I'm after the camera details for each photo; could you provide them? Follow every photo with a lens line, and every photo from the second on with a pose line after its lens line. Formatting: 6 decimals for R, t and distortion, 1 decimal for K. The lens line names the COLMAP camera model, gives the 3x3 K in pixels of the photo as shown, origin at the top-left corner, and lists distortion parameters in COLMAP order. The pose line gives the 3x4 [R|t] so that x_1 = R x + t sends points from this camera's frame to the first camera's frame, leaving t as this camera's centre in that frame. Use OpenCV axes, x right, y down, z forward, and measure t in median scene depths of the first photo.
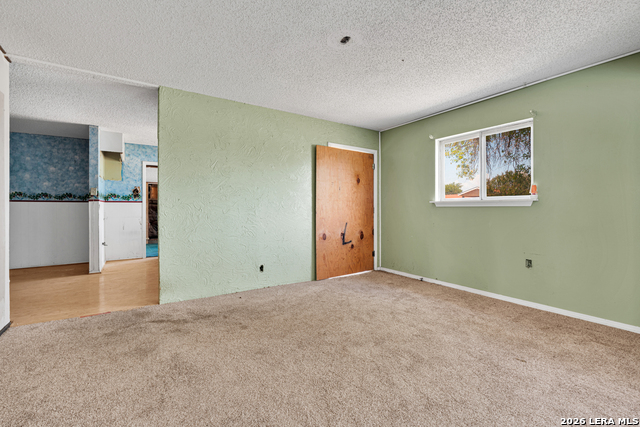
lens RADIAL K [[276.7, 0, 319.8], [0, 276.7, 210.6], [0, 0, 1]] dist [0.000673, 0.000076]
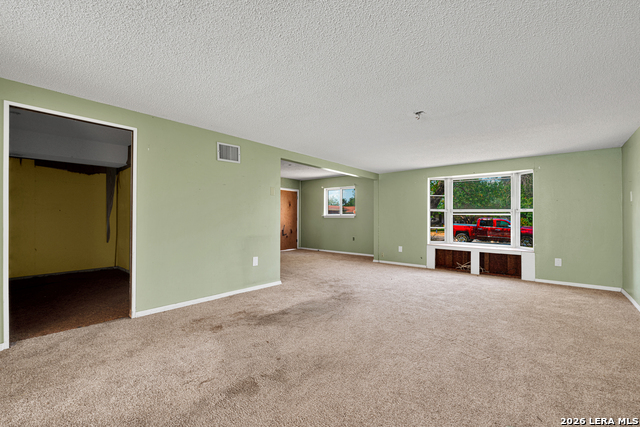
lens RADIAL K [[276.7, 0, 319.2], [0, 276.7, 215.9], [0, 0, 1]] dist [0.000673, 0.000076]
pose [[0.961770, 0.009064, 0.273710, -0.215815], [-0.005004, 0.999867, -0.015528, 0.004124], [-0.273814, 0.013565, 0.961687, -1.053886]]
